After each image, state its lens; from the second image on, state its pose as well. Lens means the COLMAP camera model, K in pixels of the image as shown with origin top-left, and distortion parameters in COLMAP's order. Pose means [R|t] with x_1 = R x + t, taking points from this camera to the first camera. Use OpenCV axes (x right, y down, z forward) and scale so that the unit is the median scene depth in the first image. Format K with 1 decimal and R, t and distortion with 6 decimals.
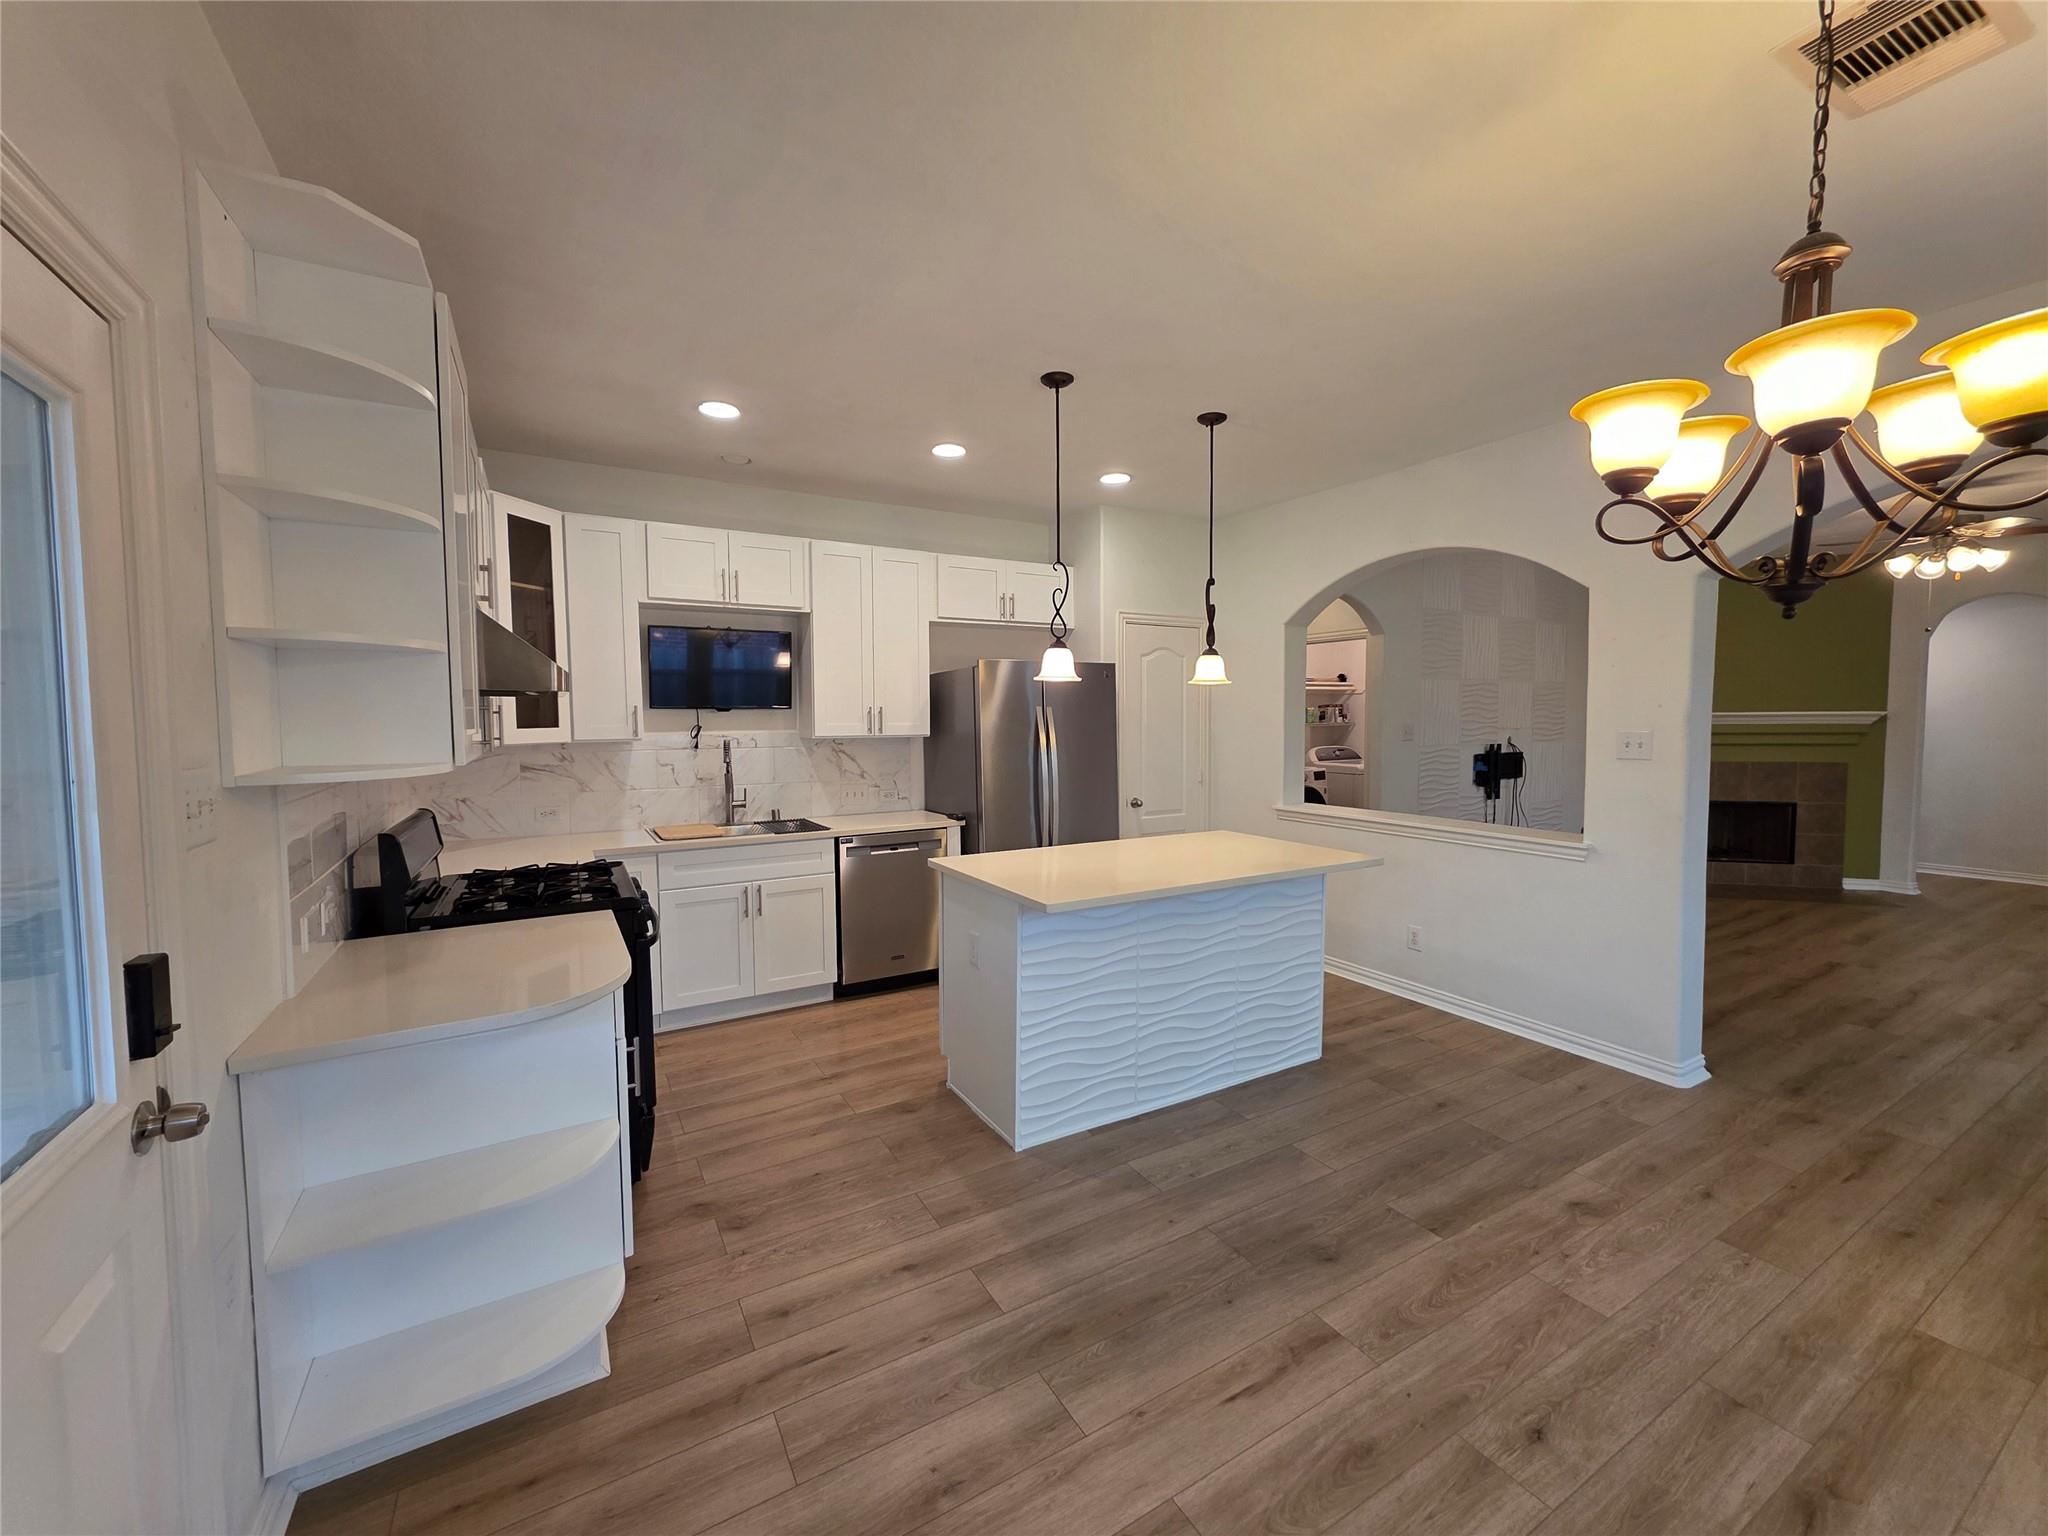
lens RADIAL K [[813.1, 0, 1024.8], [0, 813.1, 762.5], [0, 0, 1]] dist [0.002126, 0.000768]
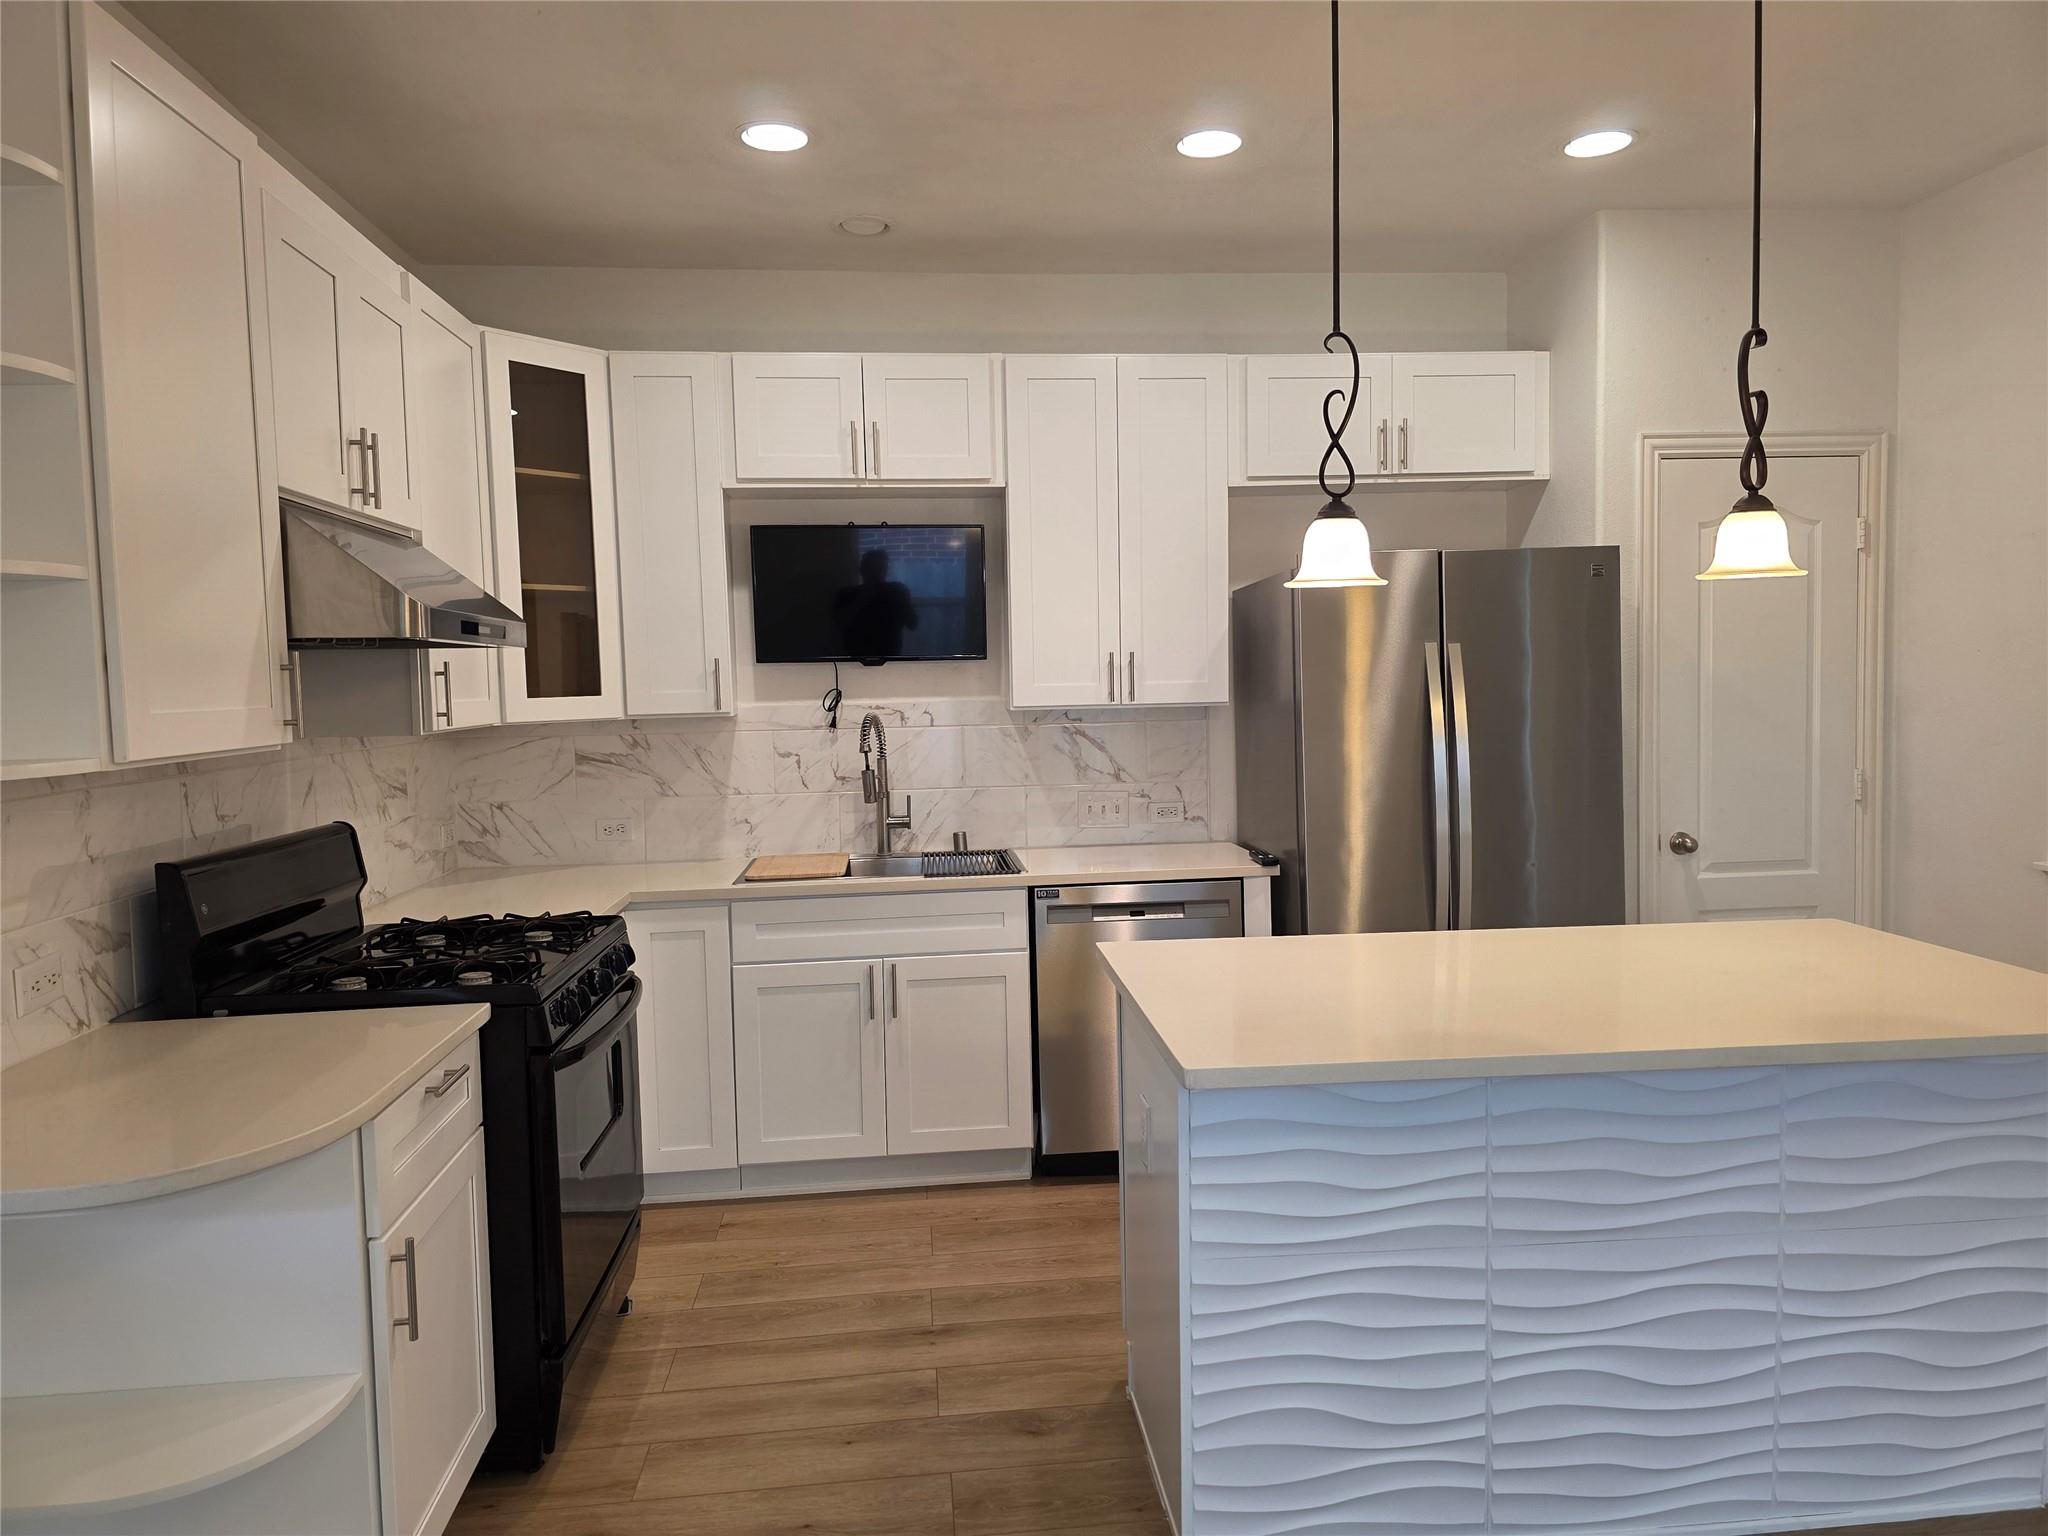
lens RADIAL K [[1376.8, 0, 1035.1], [0, 1376.8, 764.7], [0, 0, 1]] dist [0.065561, -0.055661]
pose [[0.907236, 0.012103, -0.420448, 0.200767], [-0.006151, 0.999861, 0.015509, -0.008340], [0.420577, -0.011484, 0.907184, 0.178227]]
